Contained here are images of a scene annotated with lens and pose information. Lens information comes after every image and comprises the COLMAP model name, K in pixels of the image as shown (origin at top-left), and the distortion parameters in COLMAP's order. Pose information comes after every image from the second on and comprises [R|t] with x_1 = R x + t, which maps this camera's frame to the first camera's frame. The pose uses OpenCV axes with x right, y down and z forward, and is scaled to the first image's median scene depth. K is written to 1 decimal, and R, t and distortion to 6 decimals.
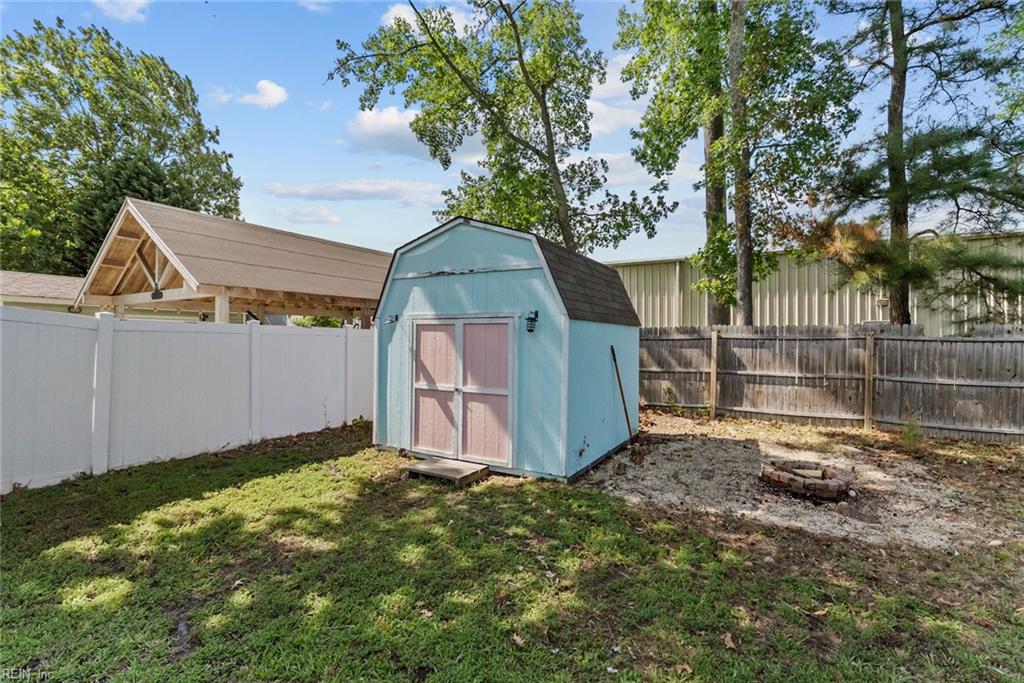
lens RADIAL K [[468.8, 0, 509.6], [0, 468.8, 340.8], [0, 0, 1]] dist [-0.002495, -0.000617]
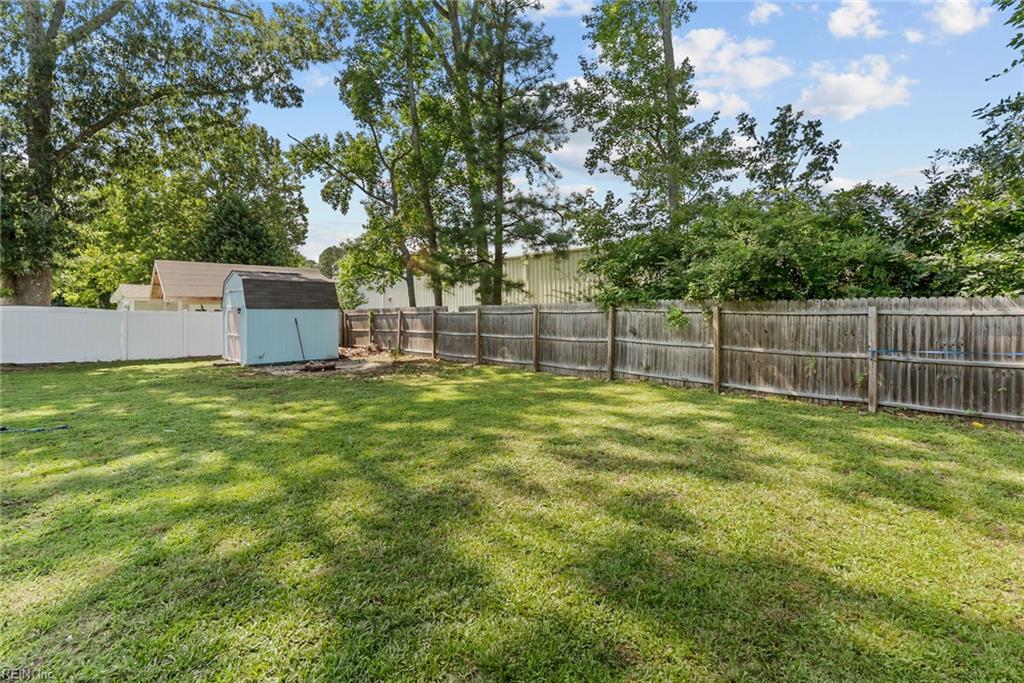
lens RADIAL K [[468.8, 0, 513.5], [0, 468.8, 337.0], [0, 0, 1]] dist [-0.002495, -0.000617]
pose [[0.965081, -0.004464, -0.261914, 0.901492], [0.016773, 0.998856, 0.044776, 0.007413], [0.261415, -0.047606, 0.964052, -0.478031]]
